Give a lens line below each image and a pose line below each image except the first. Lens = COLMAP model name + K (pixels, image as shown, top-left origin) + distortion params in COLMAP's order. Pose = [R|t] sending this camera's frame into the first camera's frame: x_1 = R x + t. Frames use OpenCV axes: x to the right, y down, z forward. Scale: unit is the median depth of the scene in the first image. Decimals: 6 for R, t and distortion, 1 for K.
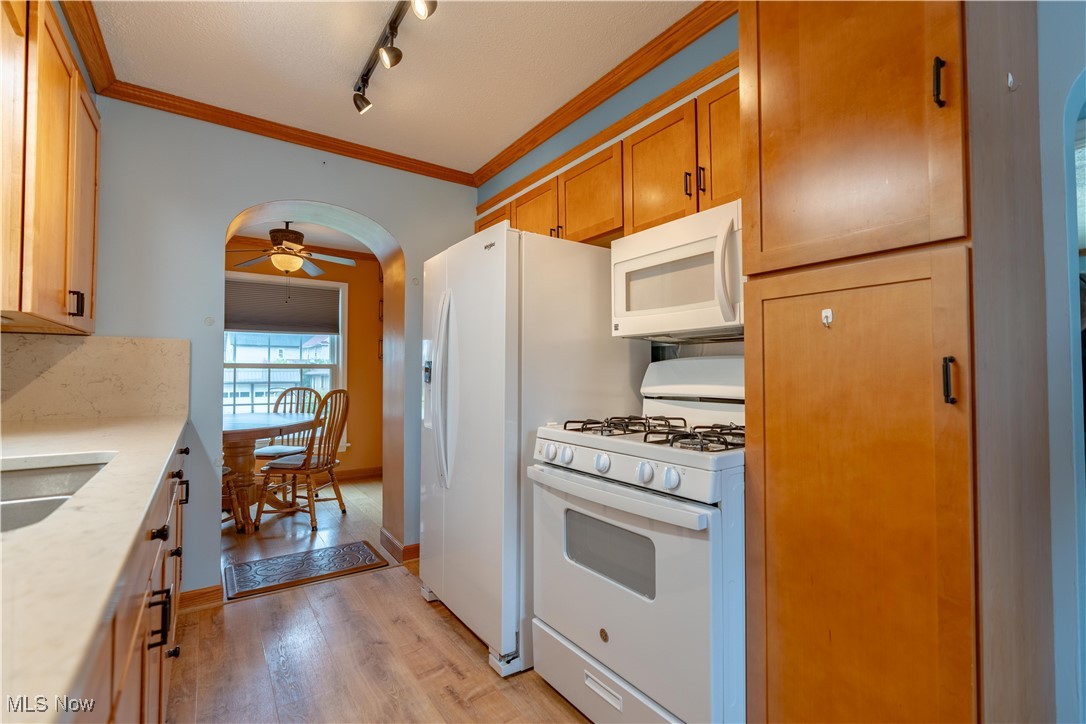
lens RADIAL K [[485.7, 0, 542.9], [0, 485.7, 361.1], [0, 0, 1]] dist [-0.009907, 0.004112]
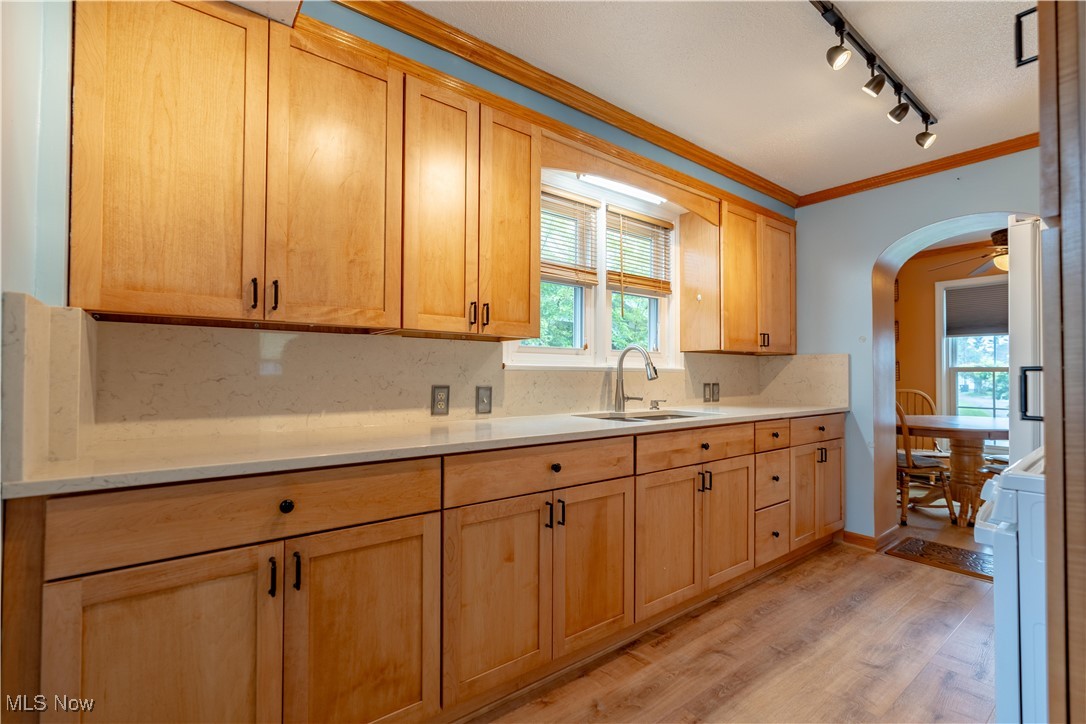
lens RADIAL K [[485.7, 0, 548.8], [0, 485.7, 364.9], [0, 0, 1]] dist [-0.009907, 0.004112]
pose [[0.059667, -0.019551, -0.998027, 0.730525], [0.022736, 0.999575, -0.018222, -0.006559], [0.997959, -0.021604, 0.060086, 0.050898]]
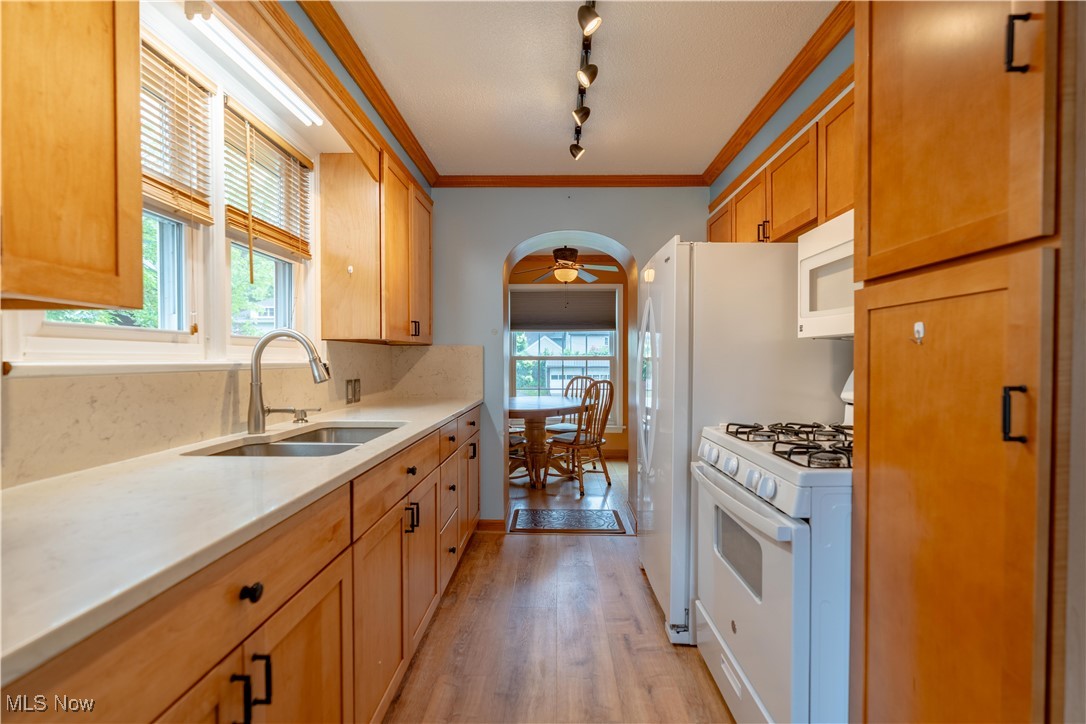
lens RADIAL K [[485.7, 0, 544.1], [0, 485.7, 367.2], [0, 0, 1]] dist [-0.009907, 0.004112]
pose [[0.808326, 0.009846, -0.588653, 0.303384], [0.015671, 0.999146, 0.038232, -0.038218], [0.588527, -0.040129, 0.807481, -0.061079]]
